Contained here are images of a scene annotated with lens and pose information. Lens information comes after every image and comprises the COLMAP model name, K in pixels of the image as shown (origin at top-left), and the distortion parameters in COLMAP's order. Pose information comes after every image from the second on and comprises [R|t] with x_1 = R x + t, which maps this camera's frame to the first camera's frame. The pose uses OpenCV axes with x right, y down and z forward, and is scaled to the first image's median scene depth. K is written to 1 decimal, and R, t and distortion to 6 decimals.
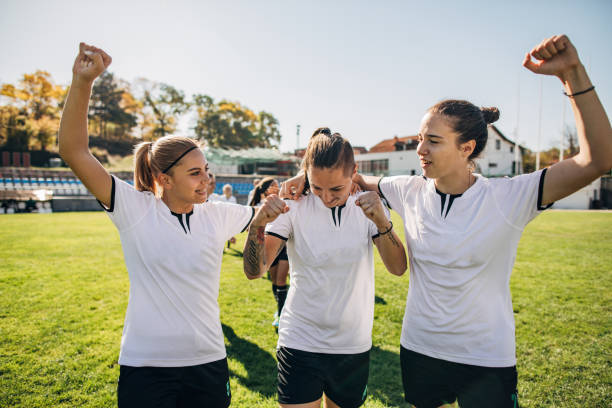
lens RADIAL K [[404.7, 0, 314.5], [0, 404.7, 205.1], [0, 0, 1]] dist [-0.039899, -0.000383]
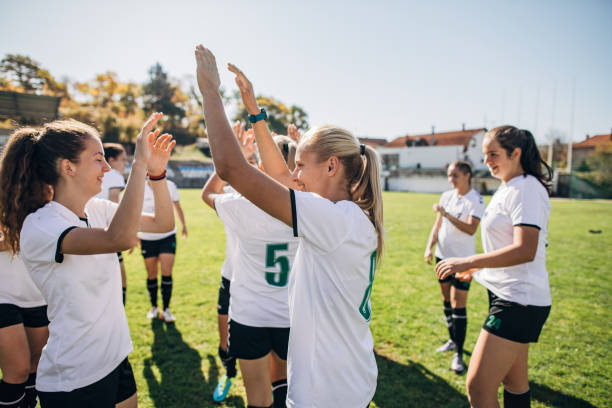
lens RADIAL K [[422.2, 0, 306.4], [0, 422.2, 194.3], [0, 0, 1]] dist [-0.042129, 0.040289]
pose [[0.996360, 0.028979, -0.080167, 0.005614], [-0.028590, 0.999573, 0.005998, 0.004293], [0.080307, -0.003684, 0.996763, -0.160803]]
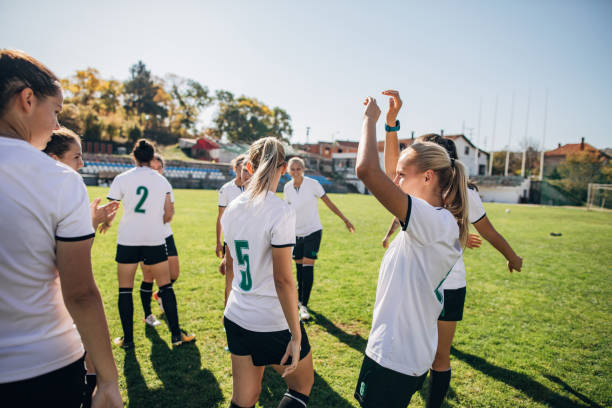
lens RADIAL K [[422.2, 0, 306.4], [0, 422.2, 194.3], [0, 0, 1]] dist [-0.042129, 0.040289]
pose [[0.998281, 0.046344, -0.035891, 0.005919], [-0.046417, 0.998921, -0.001188, 0.004766], [0.035797, 0.002852, 0.999355, -0.168458]]
